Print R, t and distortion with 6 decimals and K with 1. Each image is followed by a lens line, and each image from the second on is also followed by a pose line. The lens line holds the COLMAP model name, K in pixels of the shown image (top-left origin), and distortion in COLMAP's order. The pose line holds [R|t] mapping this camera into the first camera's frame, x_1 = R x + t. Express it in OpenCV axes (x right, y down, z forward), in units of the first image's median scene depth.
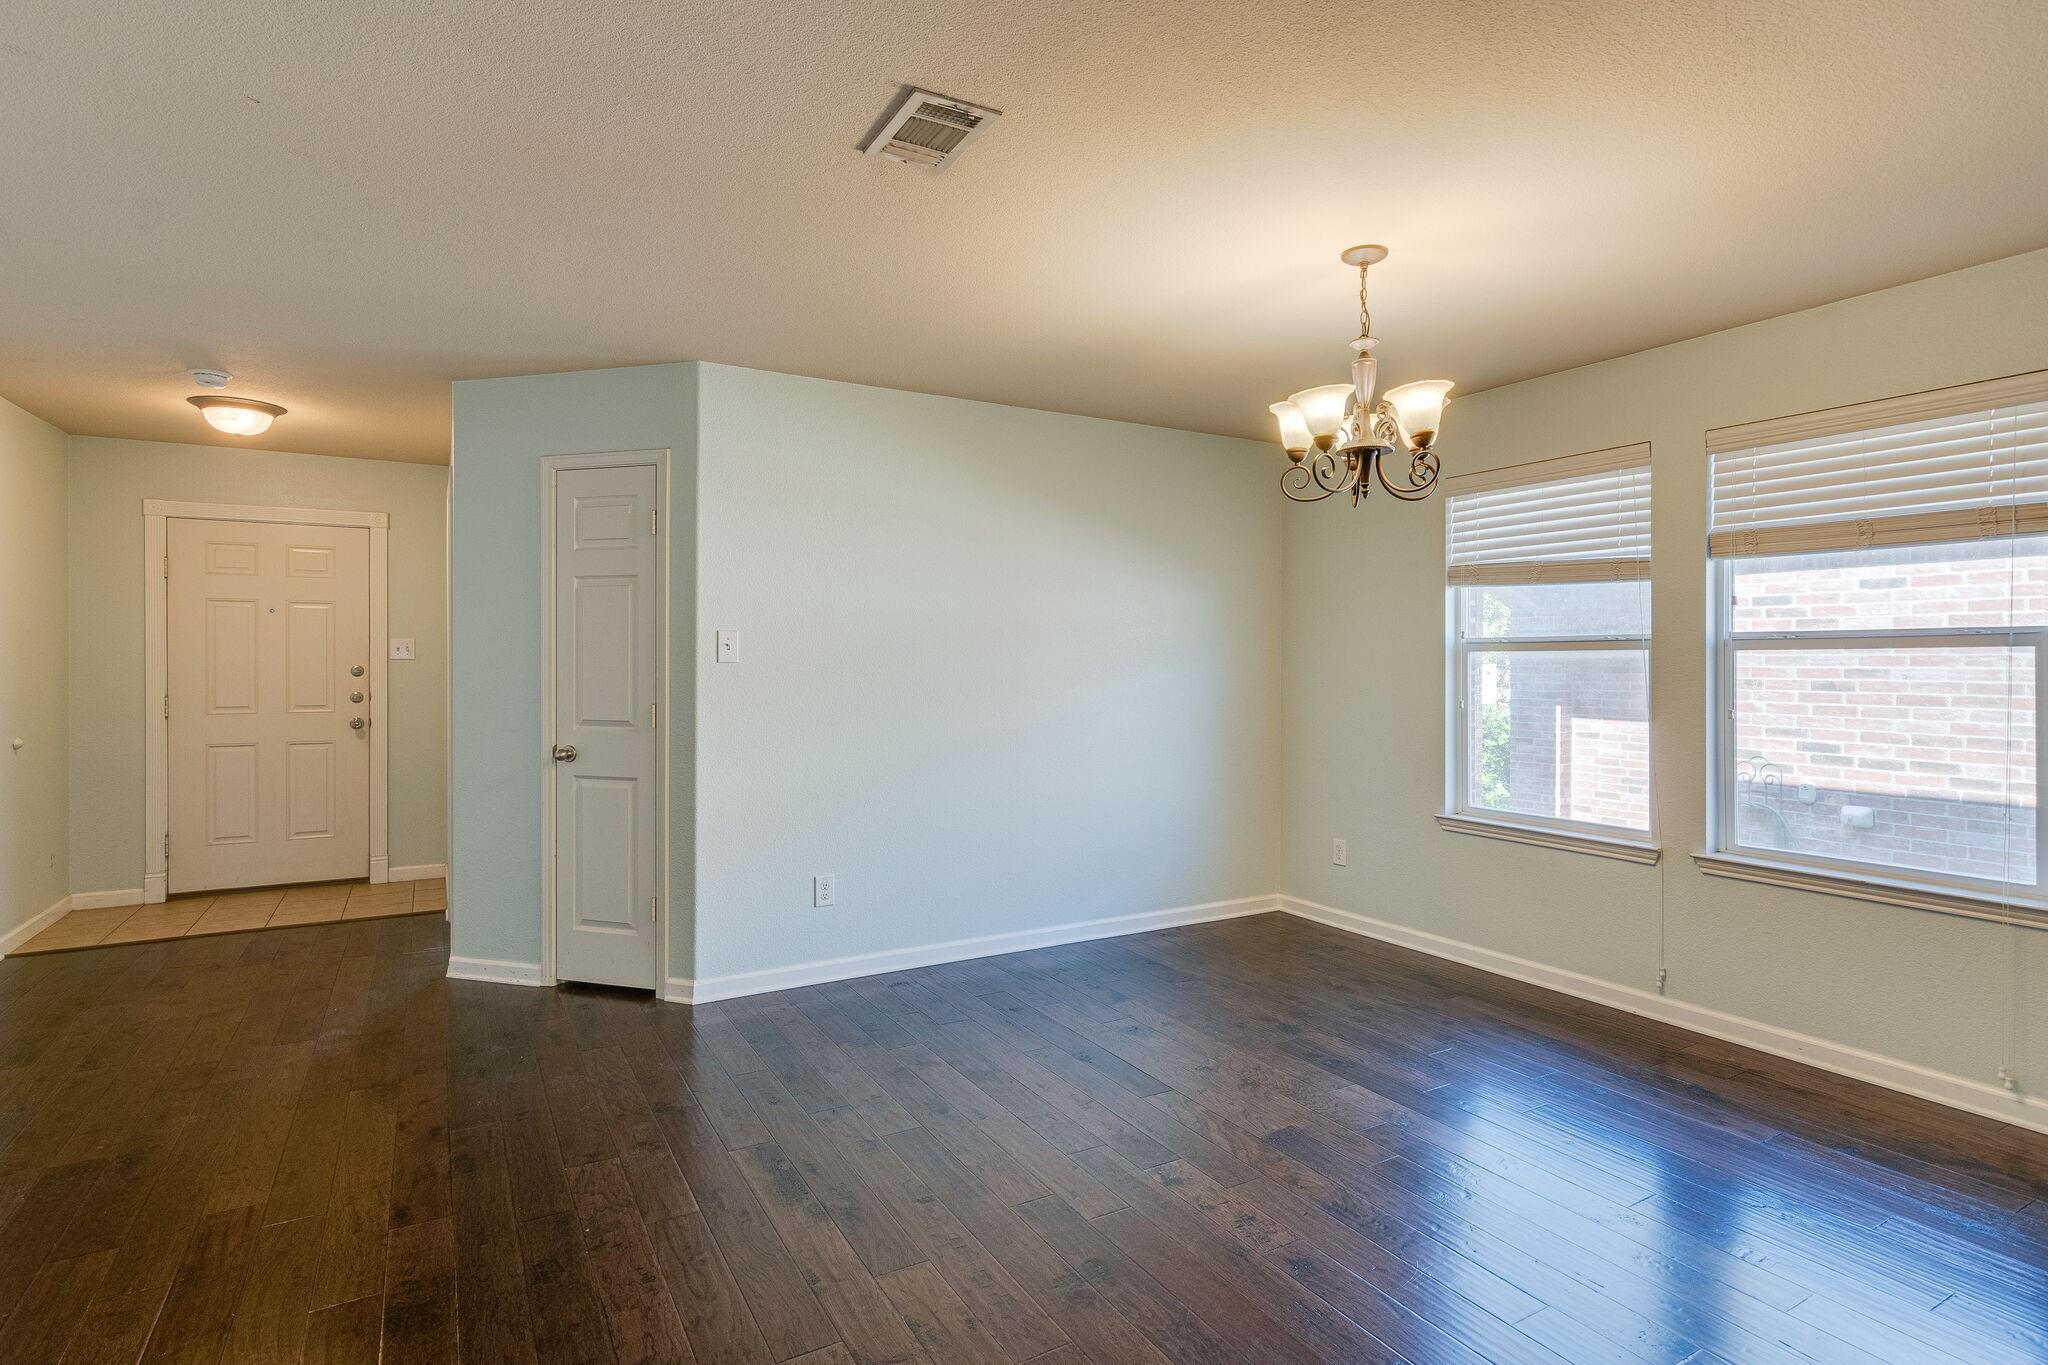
lens RADIAL K [[1051.5, 0, 1089.6], [0, 1051.5, 655.6], [0, 0, 1]] dist [0.002183, -0.004963]
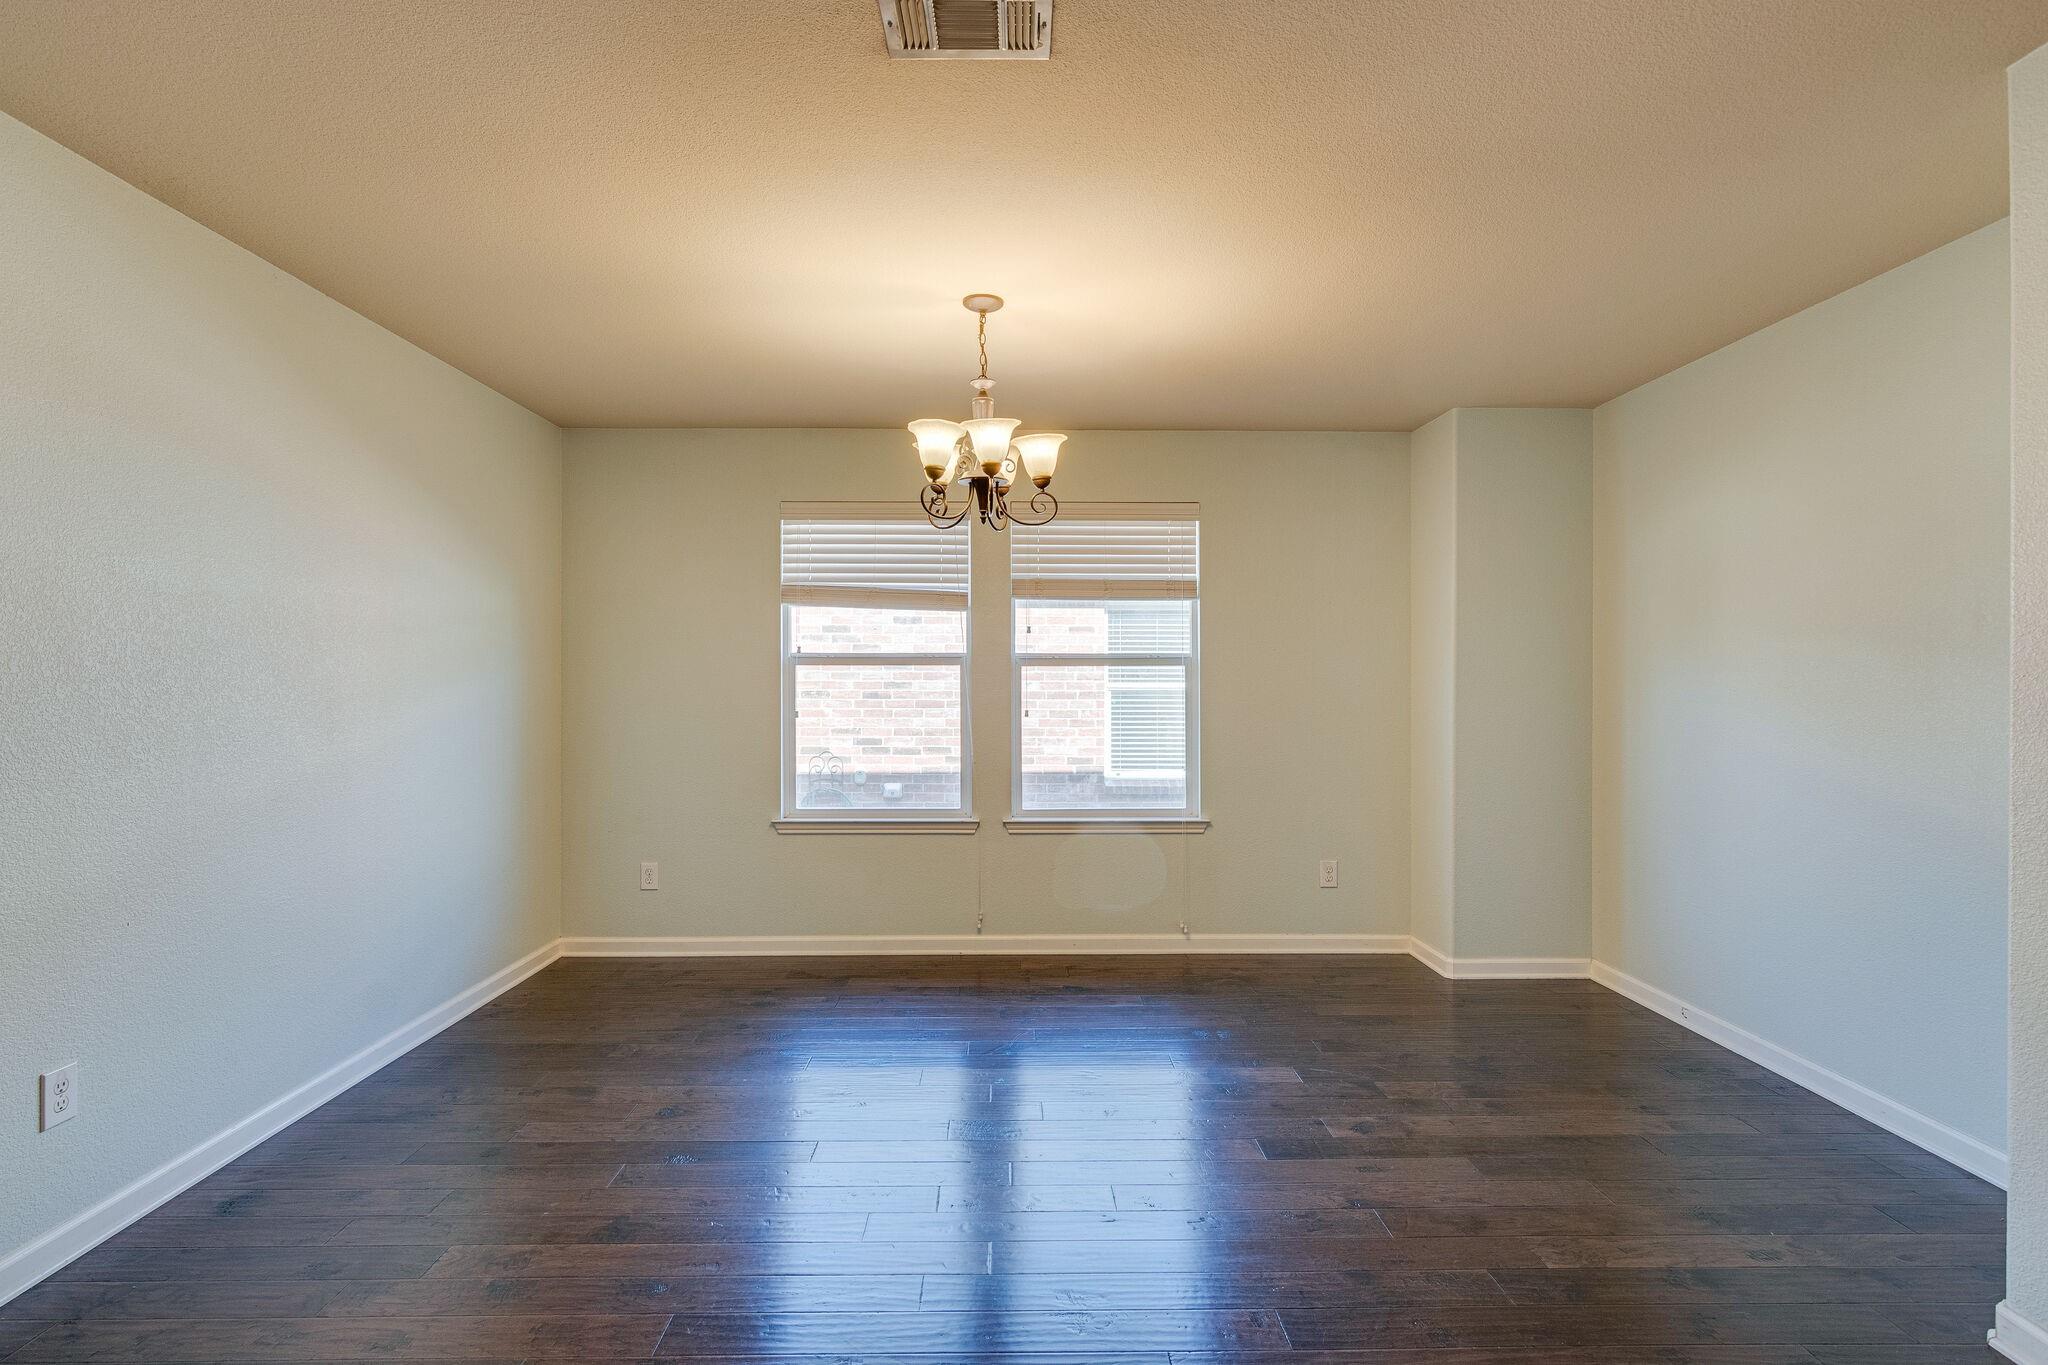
lens RADIAL K [[982.7, 0, 1041.5], [0, 982.7, 670.0], [0, 0, 1]] dist [0.002842, -0.000813]
pose [[0.502172, 0.008040, 0.864731, -0.351841], [-0.004726, 0.999967, -0.006553, 0.005876], [-0.864755, -0.000795, 0.502193, 0.253513]]
